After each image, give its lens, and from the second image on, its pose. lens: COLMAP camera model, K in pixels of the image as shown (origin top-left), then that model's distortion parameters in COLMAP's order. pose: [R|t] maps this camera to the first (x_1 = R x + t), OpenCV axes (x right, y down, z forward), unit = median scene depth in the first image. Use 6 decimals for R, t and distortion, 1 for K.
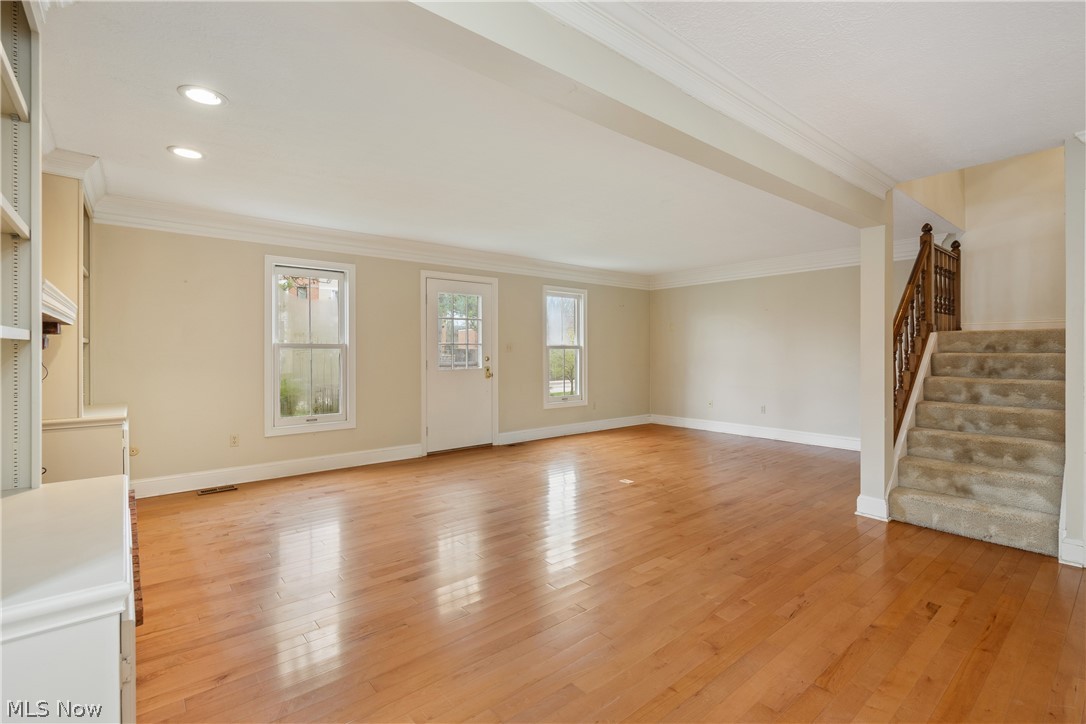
lens RADIAL K [[489.3, 0, 542.4], [0, 489.3, 348.8], [0, 0, 1]] dist [0.000354, -0.000228]
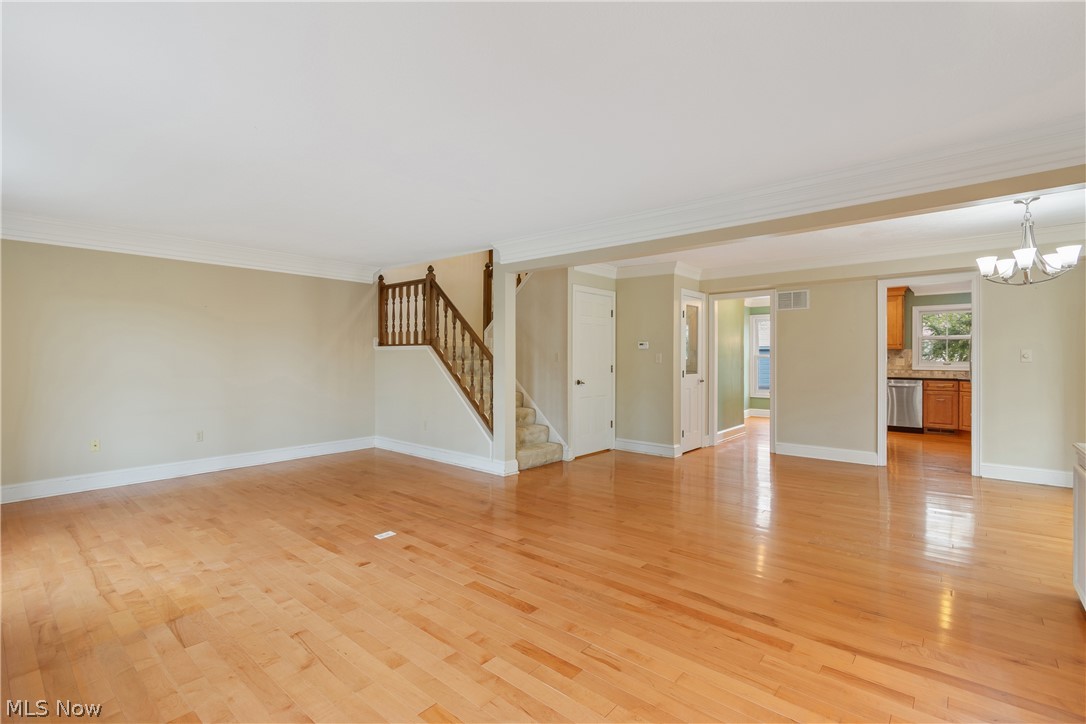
lens RADIAL K [[497.2, 0, 559.8], [0, 497.2, 360.6], [0, 0, 1]] dist [-0.002636, -0.000910]
pose [[-0.185529, -0.004128, 0.982630, -0.672781], [-0.002719, 0.999990, 0.003687, 0.002468], [-0.982635, -0.001988, -0.185538, 0.958944]]
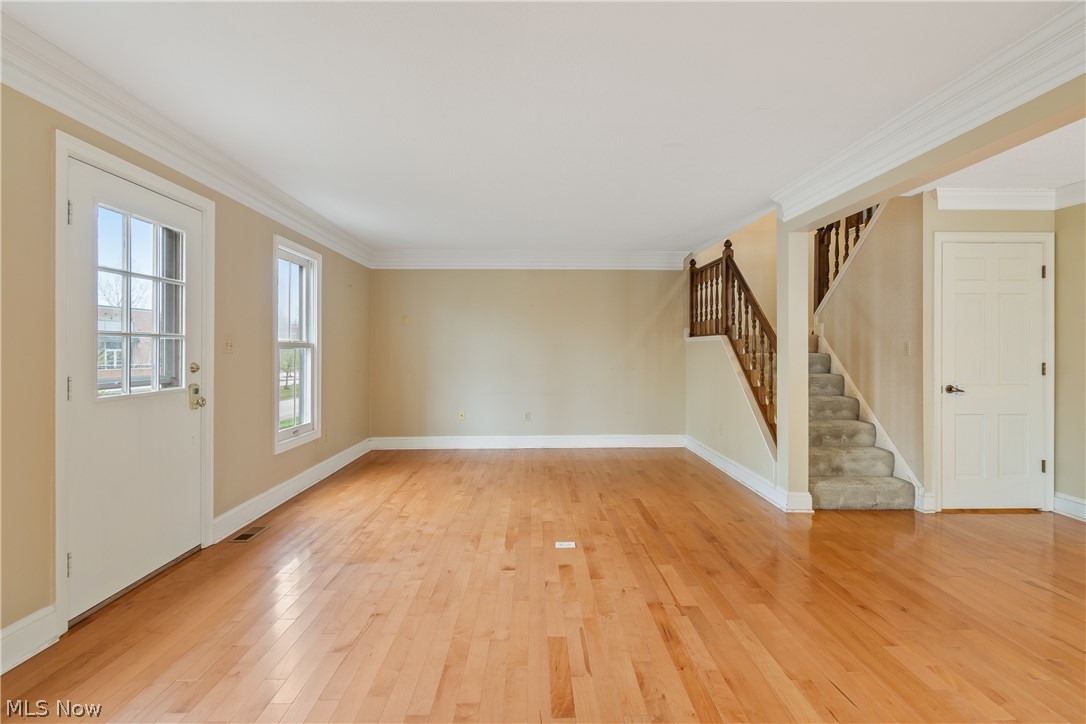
lens RADIAL K [[507.3, 0, 543.3], [0, 507.3, 348.0], [0, 0, 1]] dist [0.002466, 0.000010]
pose [[0.618163, 0.005715, 0.786029, -0.432144], [-0.003475, 0.999984, -0.004537, 0.003383], [-0.786043, 0.000073, 0.618172, 0.644869]]
